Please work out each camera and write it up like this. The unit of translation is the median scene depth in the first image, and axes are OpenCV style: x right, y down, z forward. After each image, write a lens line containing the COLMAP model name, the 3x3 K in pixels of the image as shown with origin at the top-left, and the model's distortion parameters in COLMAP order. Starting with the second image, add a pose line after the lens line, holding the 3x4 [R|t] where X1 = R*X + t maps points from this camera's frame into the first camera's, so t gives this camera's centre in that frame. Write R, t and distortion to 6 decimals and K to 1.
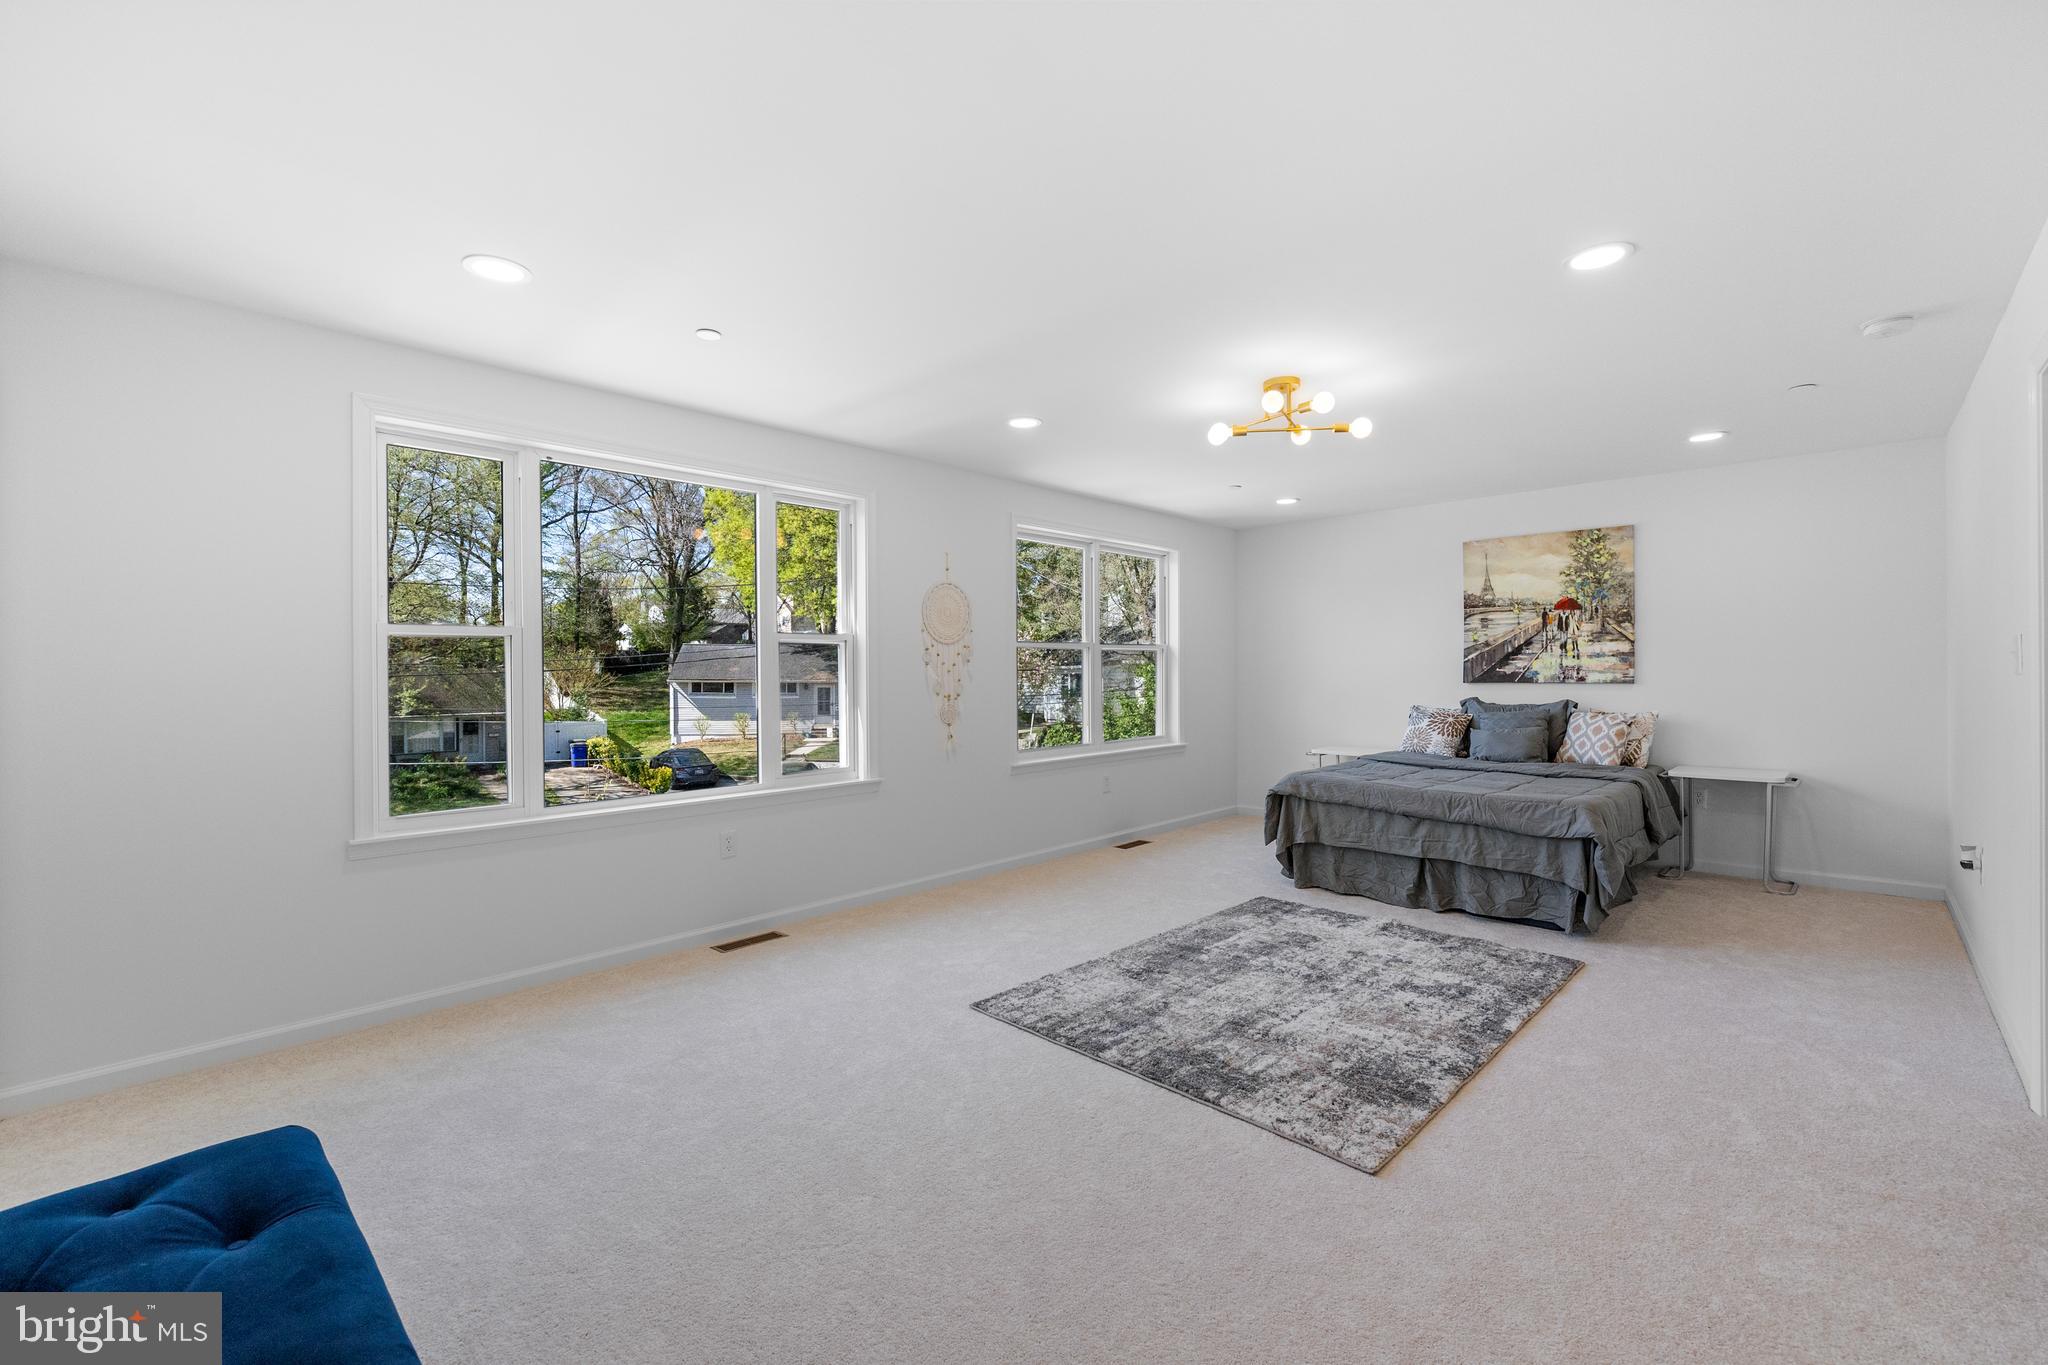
lens RADIAL K [[886.9, 0, 1030.7], [0, 886.9, 683.3], [0, 0, 1]] dist [0.001119, 0.000054]
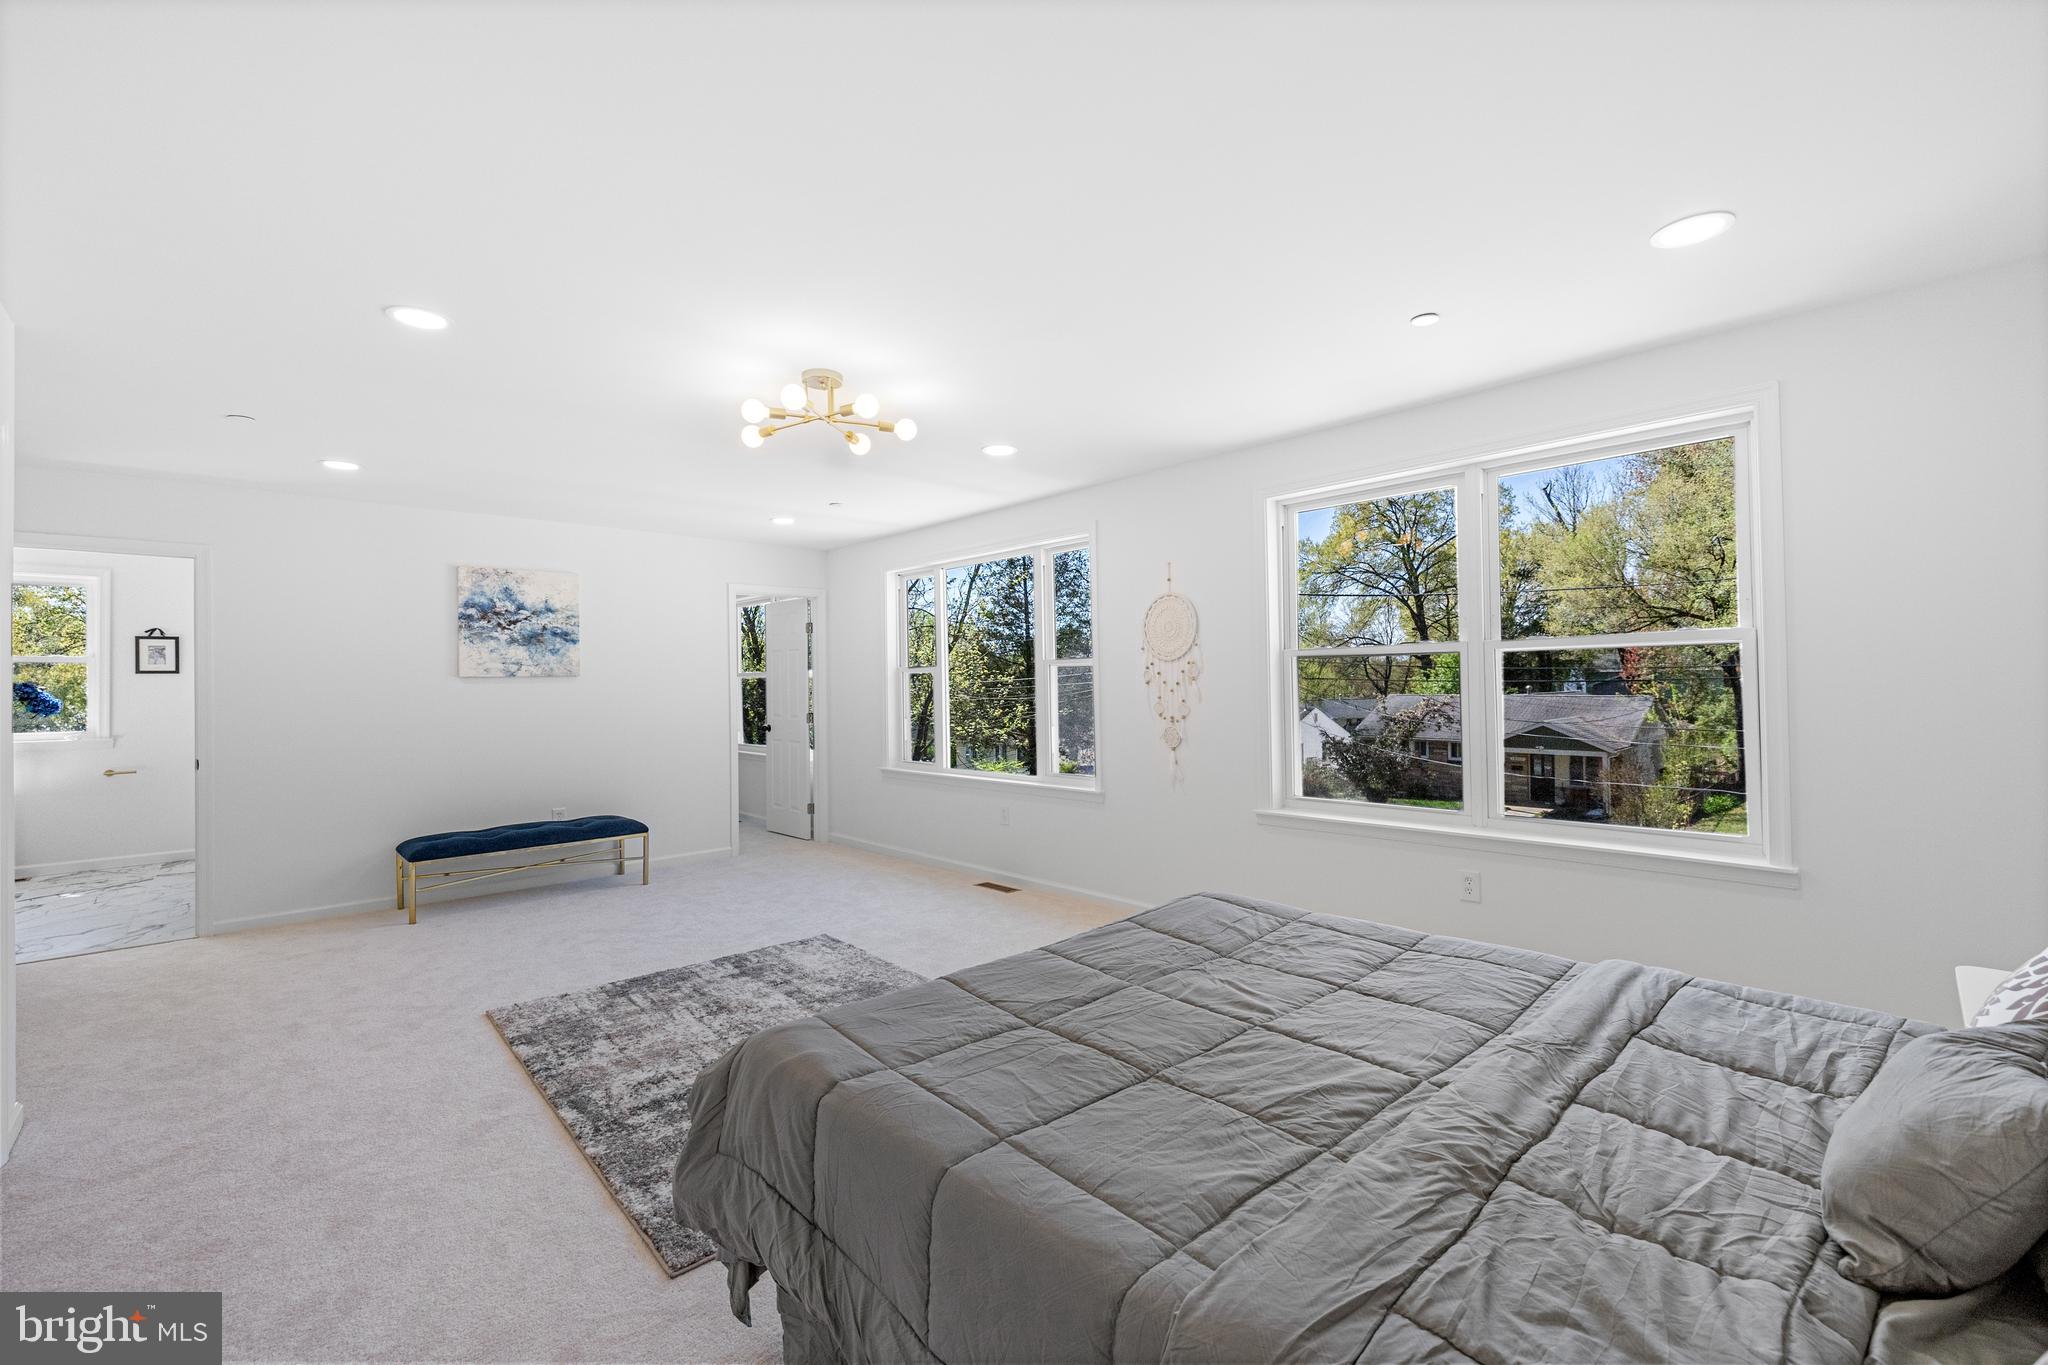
lens RADIAL K [[905.7, 0, 1025.6], [0, 905.7, 661.9], [0, 0, 1]] dist [-0.000282, -0.000055]
pose [[-0.110283, -0.021266, -0.993673, 0.796811], [-0.006474, 0.999765, -0.020678, -0.021588], [0.993879, 0.004152, -0.110395, 0.891340]]
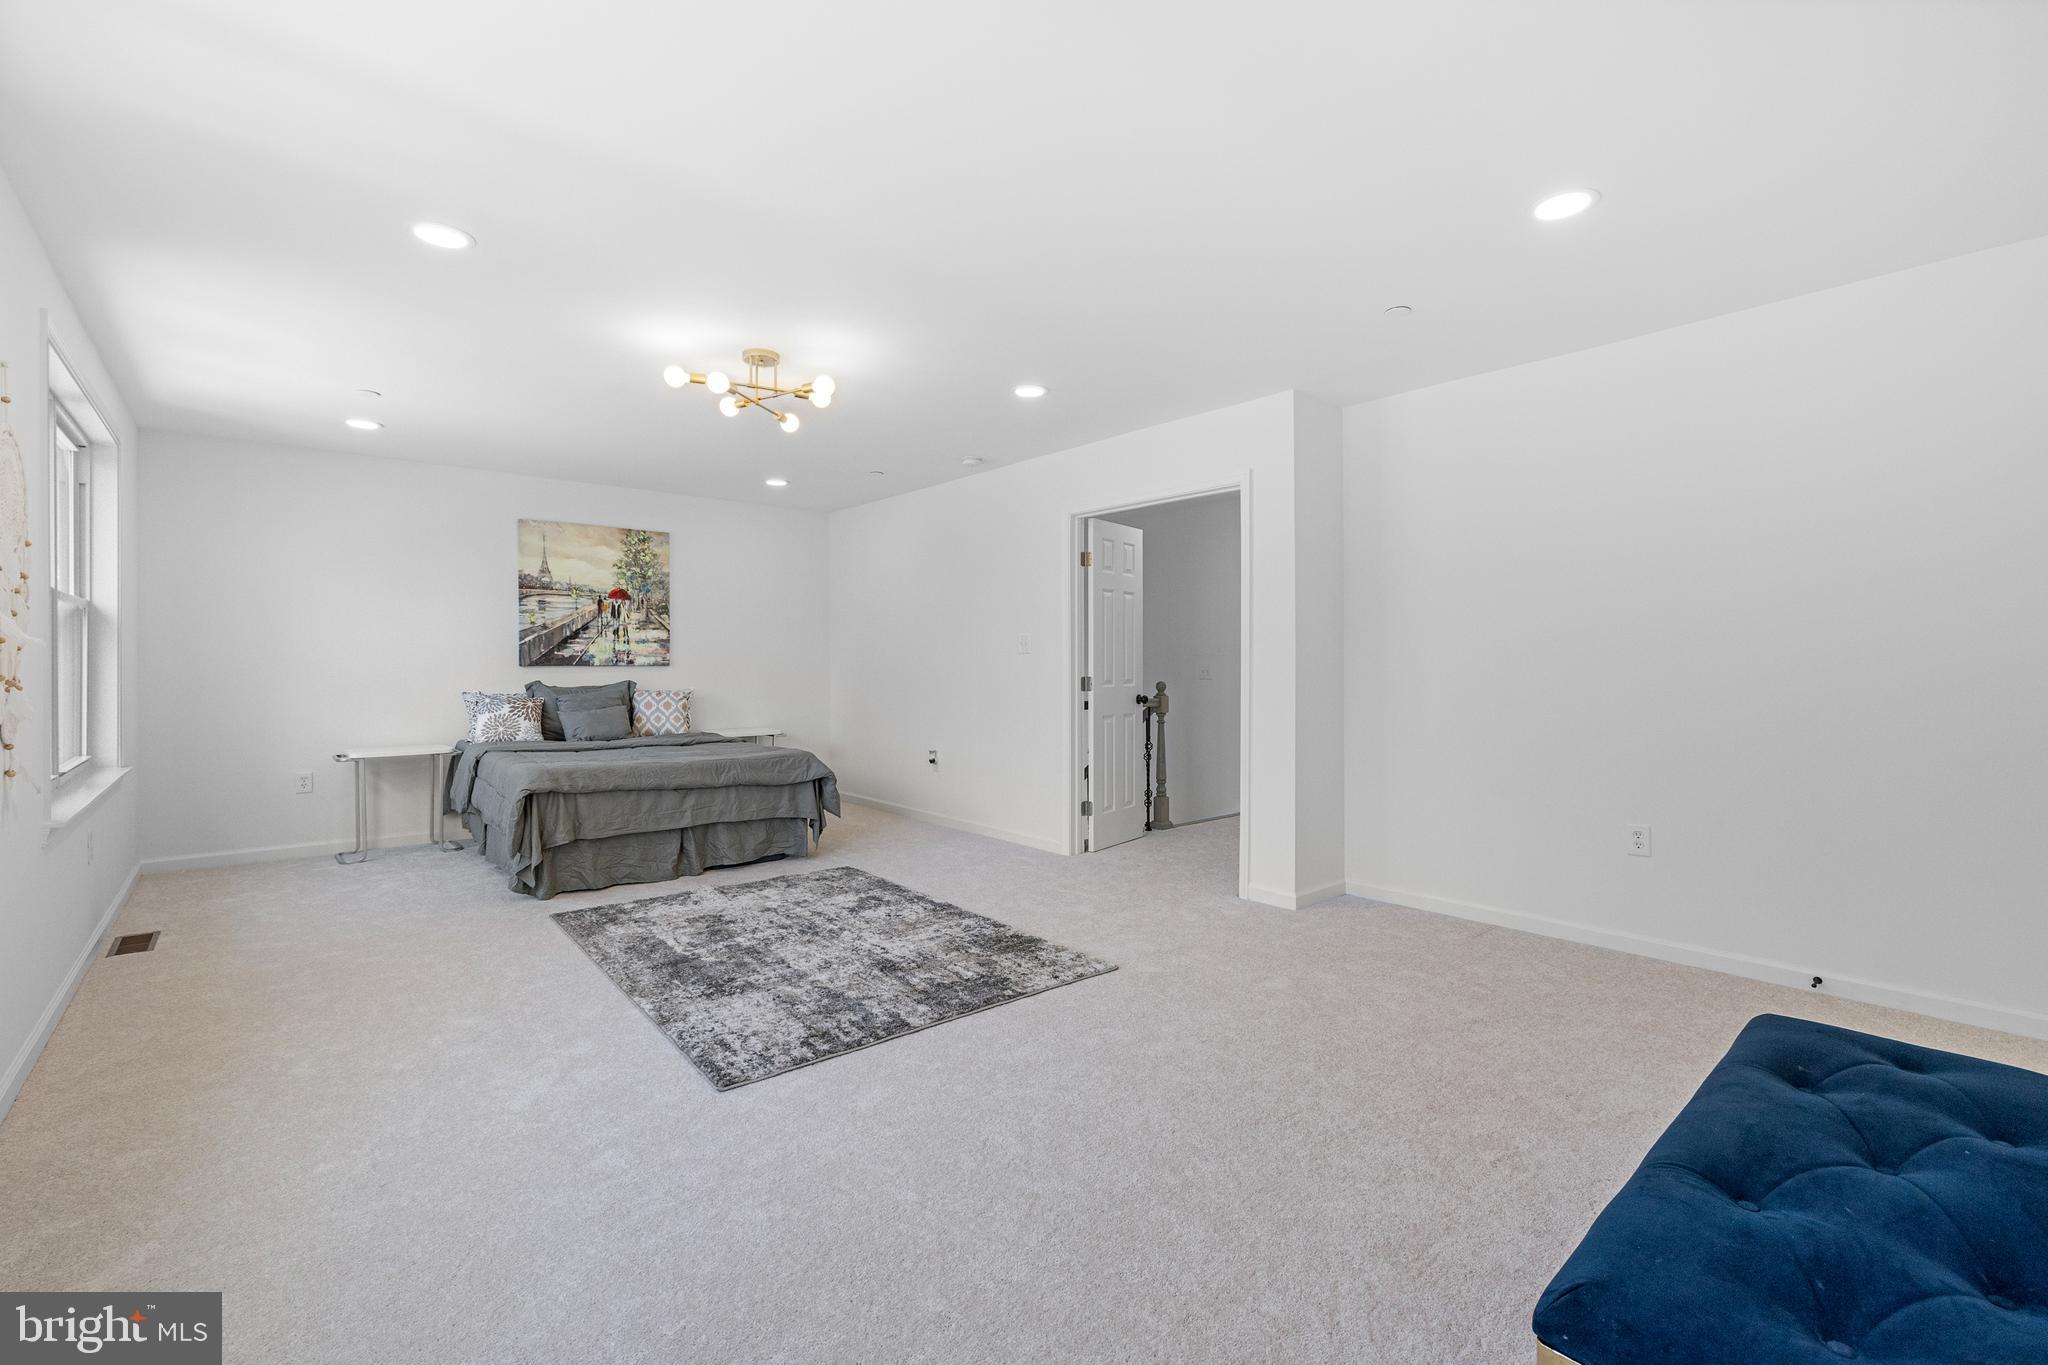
lens RADIAL K [[886.9, 0, 1030.7], [0, 886.9, 683.3], [0, 0, 1]] dist [0.001119, 0.000054]
pose [[0.077010, -0.014152, 0.996930, -0.476618], [0.016288, 0.999784, 0.012934, 0.016330], [-0.996897, 0.015242, 0.077223, 0.426542]]
